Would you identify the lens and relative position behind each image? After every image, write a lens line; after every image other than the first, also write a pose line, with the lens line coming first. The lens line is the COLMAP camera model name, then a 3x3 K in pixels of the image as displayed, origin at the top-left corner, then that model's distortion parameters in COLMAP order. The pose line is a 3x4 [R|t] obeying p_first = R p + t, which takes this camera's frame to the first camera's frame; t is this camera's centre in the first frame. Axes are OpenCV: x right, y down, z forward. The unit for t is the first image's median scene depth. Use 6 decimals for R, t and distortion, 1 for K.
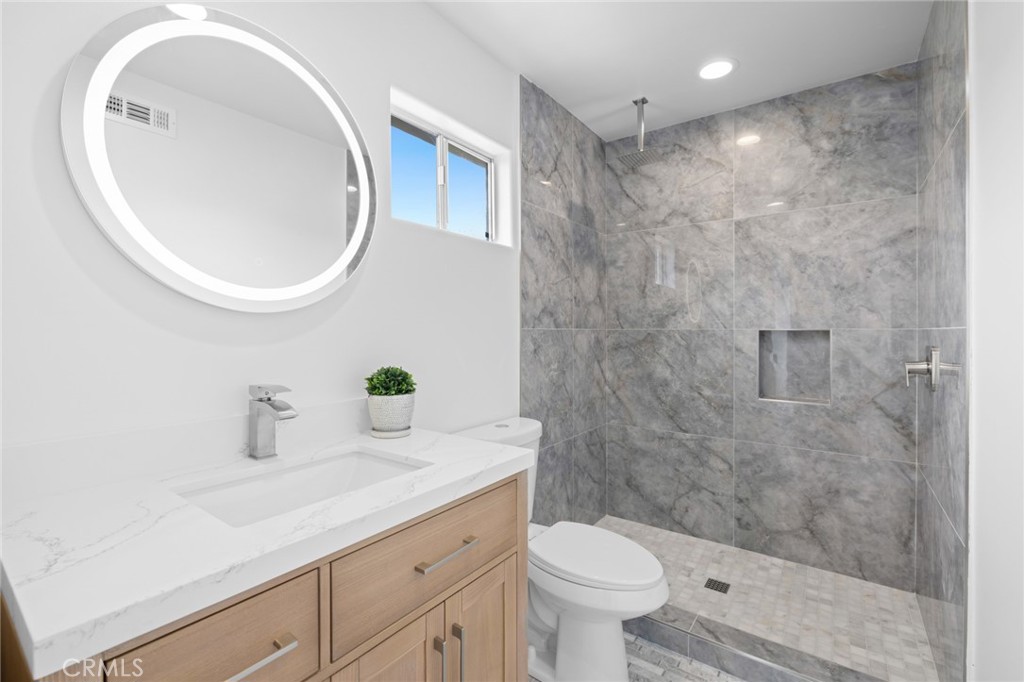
lens RADIAL K [[463.5, 0, 515.8], [0, 463.5, 337.4], [0, 0, 1]] dist [-0.001404, -0.000088]
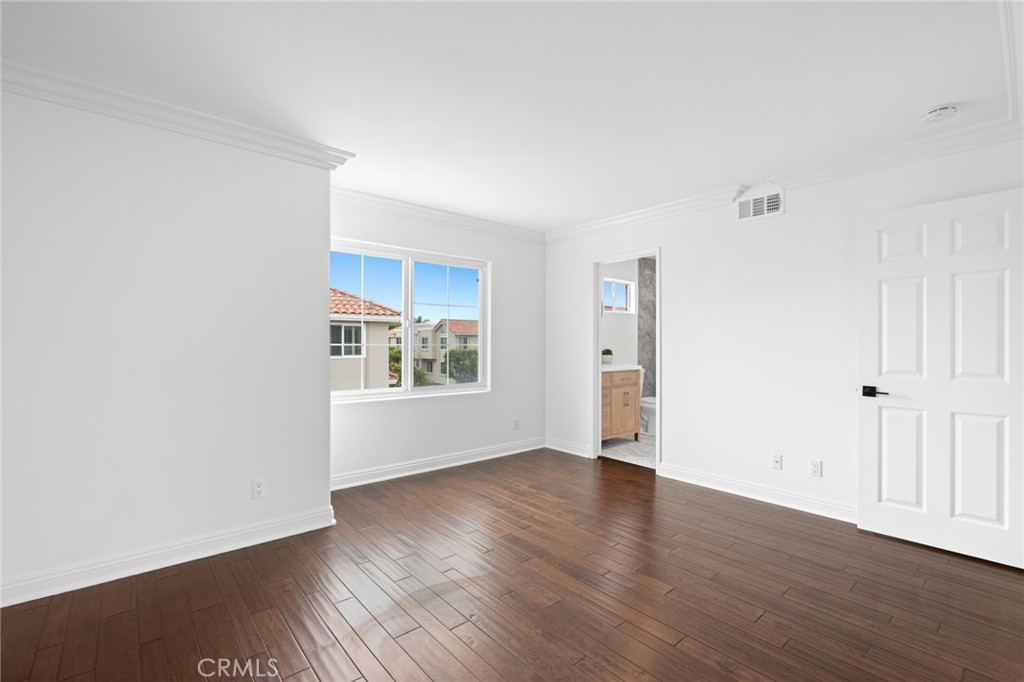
lens RADIAL K [[463.5, 0, 507.9], [0, 463.5, 342.7], [0, 0, 1]] dist [-0.001404, -0.000088]
pose [[0.969646, 0.005119, -0.244460, -0.072151], [-0.008308, 0.999893, -0.012015, 0.043264], [0.244373, 0.013681, 0.969585, -2.132224]]
